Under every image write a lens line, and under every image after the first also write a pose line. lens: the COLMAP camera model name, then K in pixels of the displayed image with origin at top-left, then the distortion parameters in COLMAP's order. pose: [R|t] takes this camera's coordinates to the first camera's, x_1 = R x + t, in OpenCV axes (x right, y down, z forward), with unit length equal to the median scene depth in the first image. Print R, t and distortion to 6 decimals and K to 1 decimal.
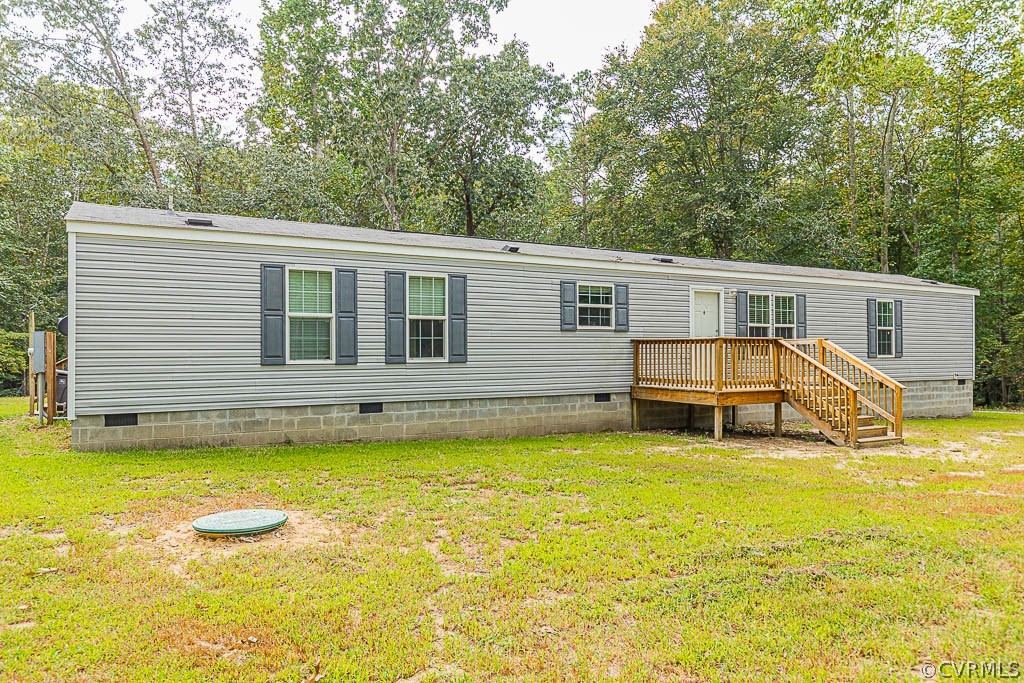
lens RADIAL K [[704.8, 0, 510.6], [0, 704.8, 375.8], [0, 0, 1]] dist [-0.006672, -0.002418]
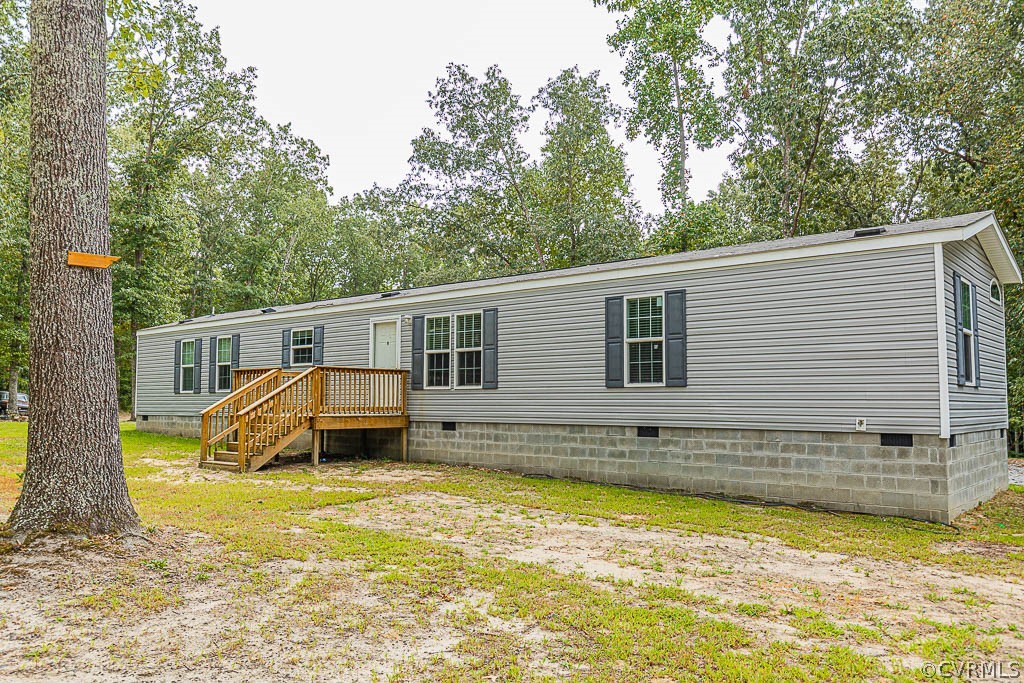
lens RADIAL K [[784.9, 0, 512.0], [0, 784.9, 341.5], [0, 0, 1]] dist [-0.000810, 0.000270]
pose [[0.342647, -0.049299, -0.938170, 1.532463], [-0.009239, 0.998397, -0.055838, -0.035433], [0.939419, 0.027800, 0.341643, 0.877404]]
